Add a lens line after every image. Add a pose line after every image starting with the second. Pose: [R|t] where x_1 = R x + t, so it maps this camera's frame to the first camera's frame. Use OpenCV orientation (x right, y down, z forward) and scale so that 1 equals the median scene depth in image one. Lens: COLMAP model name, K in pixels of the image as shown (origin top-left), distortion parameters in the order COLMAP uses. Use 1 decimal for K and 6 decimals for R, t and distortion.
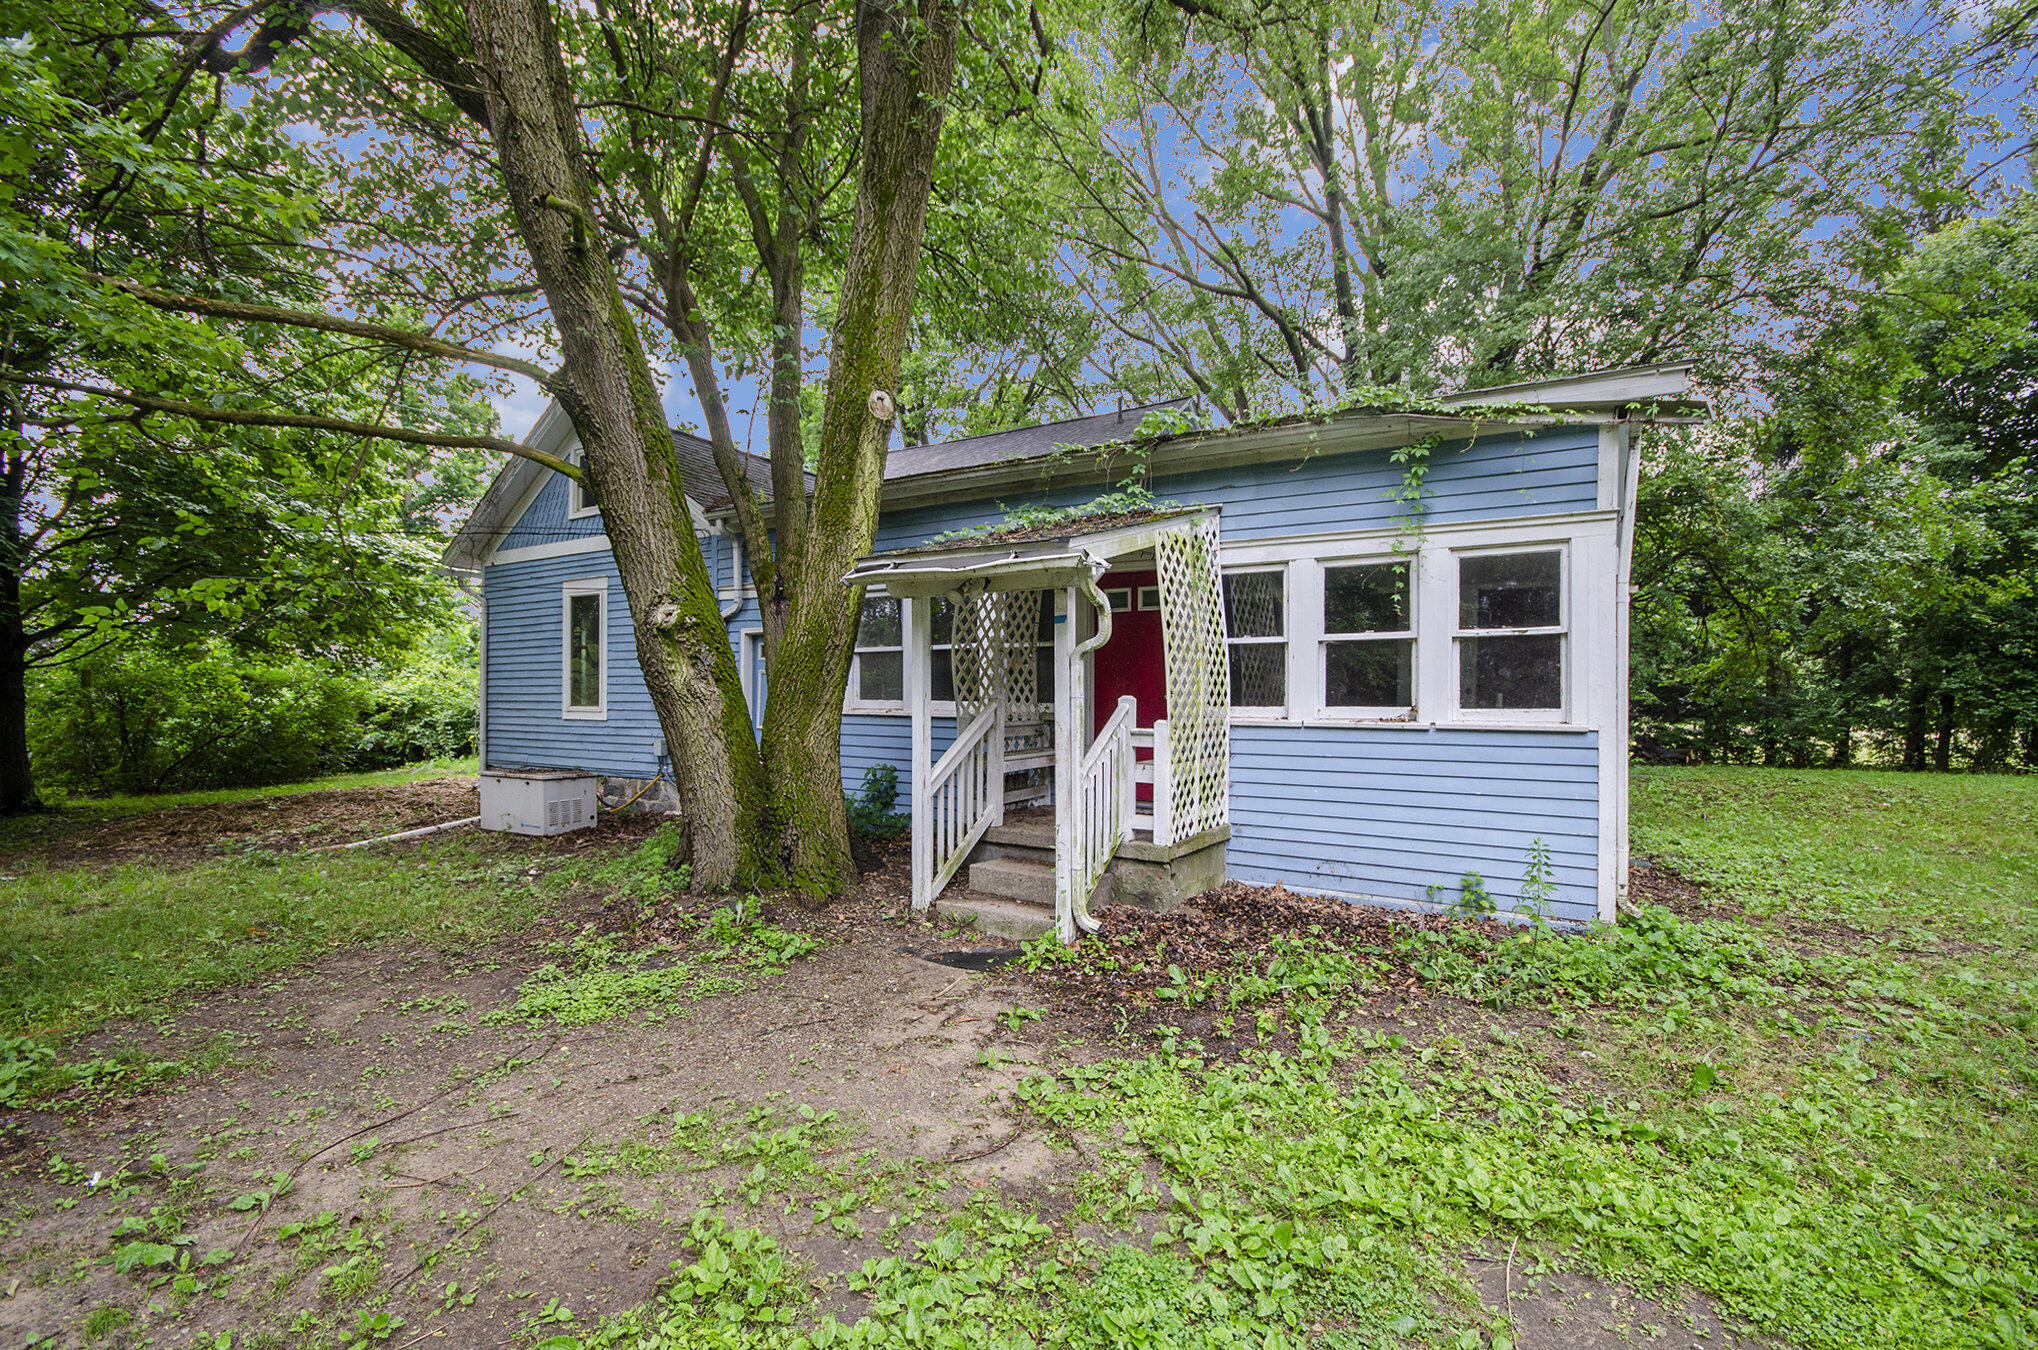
lens RADIAL K [[912.0, 0, 1019.0], [0, 912.0, 675.0], [0, 0, 1]] dist [-0.001312, -0.000128]
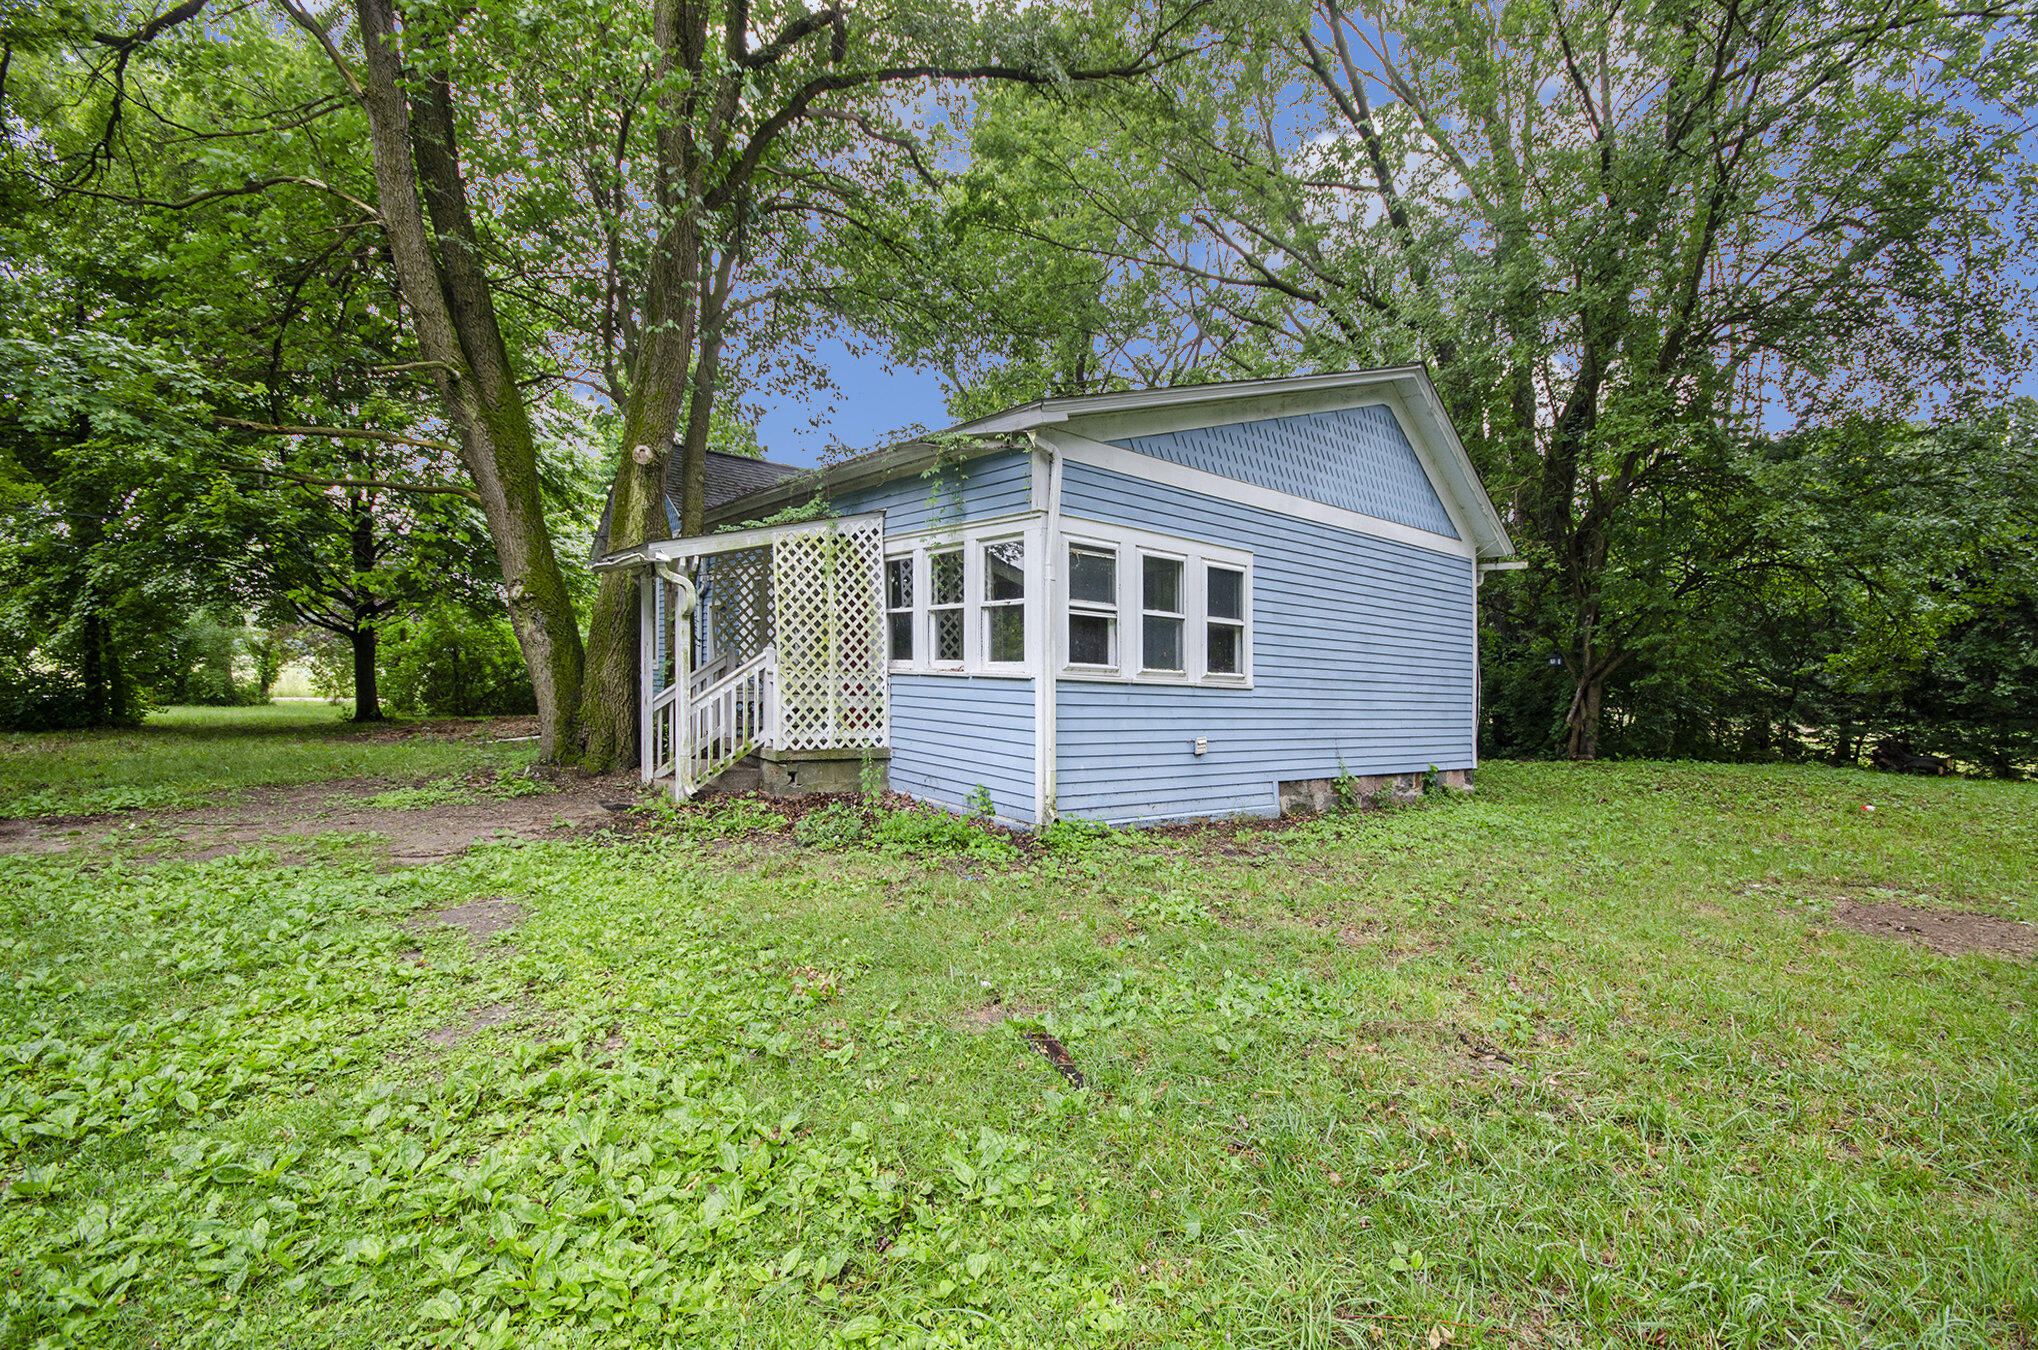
lens RADIAL K [[902.0, 0, 1014.9], [0, 902.0, 646.4], [0, 0, 1]] dist [-0.000069, 0.000012]
pose [[0.945316, 0.014169, -0.325848, 0.940979], [-0.014492, 0.999894, 0.001436, 0.012543], [0.325834, 0.003365, 0.945421, -0.219705]]
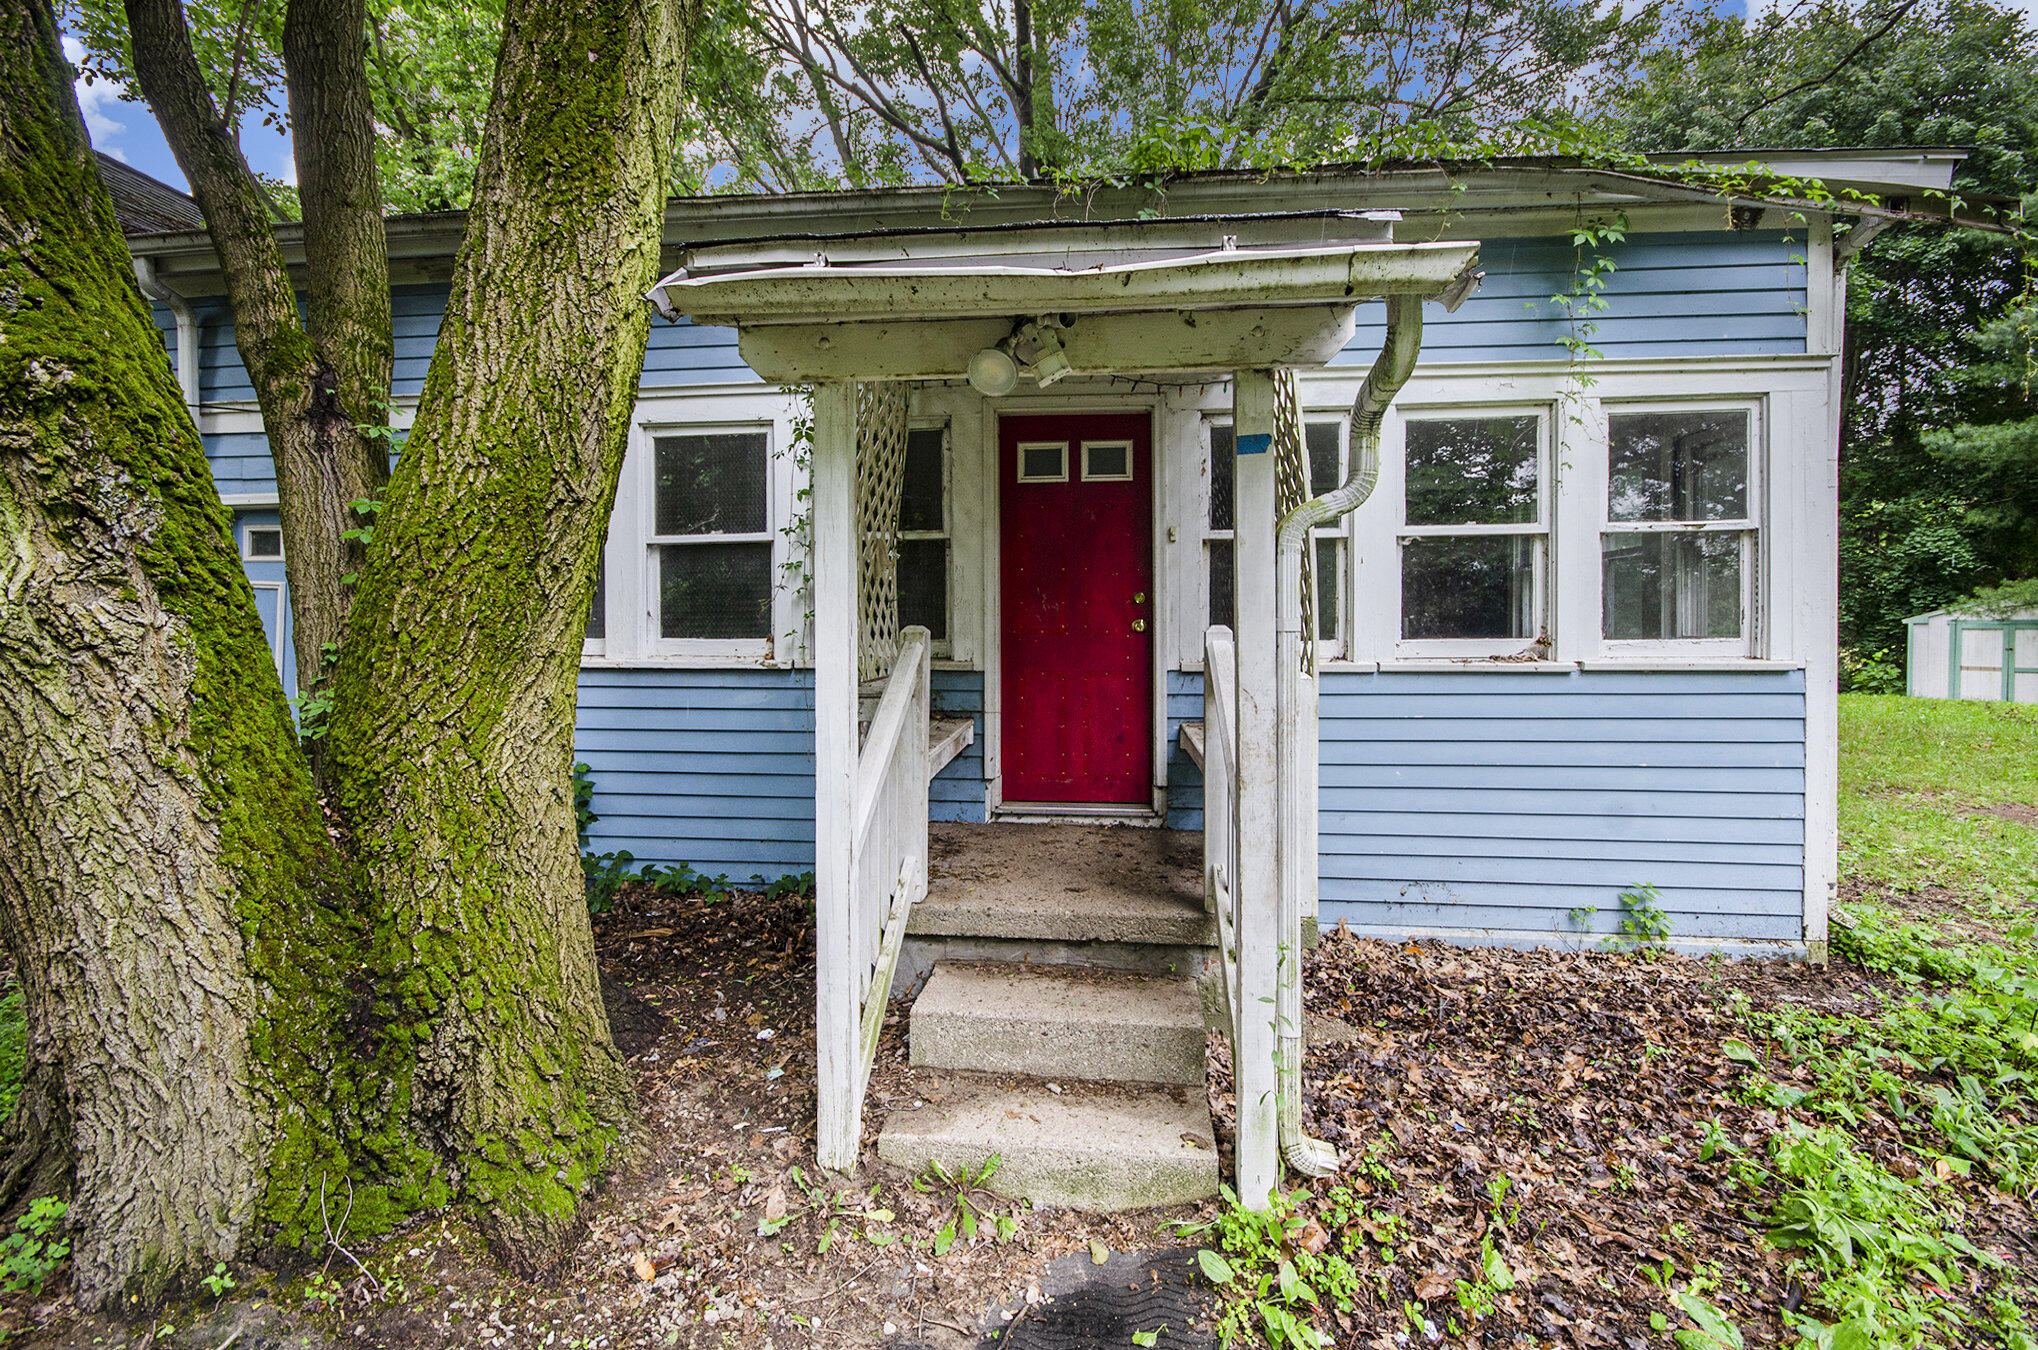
lens RADIAL K [[914.8, 0, 1011.3], [0, 914.8, 609.7], [0, 0, 1]] dist [-0.000504, -0.000253]
pose [[0.897004, -0.002527, 0.442016, -0.205277], [-0.001291, 0.999964, 0.008335, 0.009573], [-0.442021, -0.008047, 0.896969, 0.578105]]
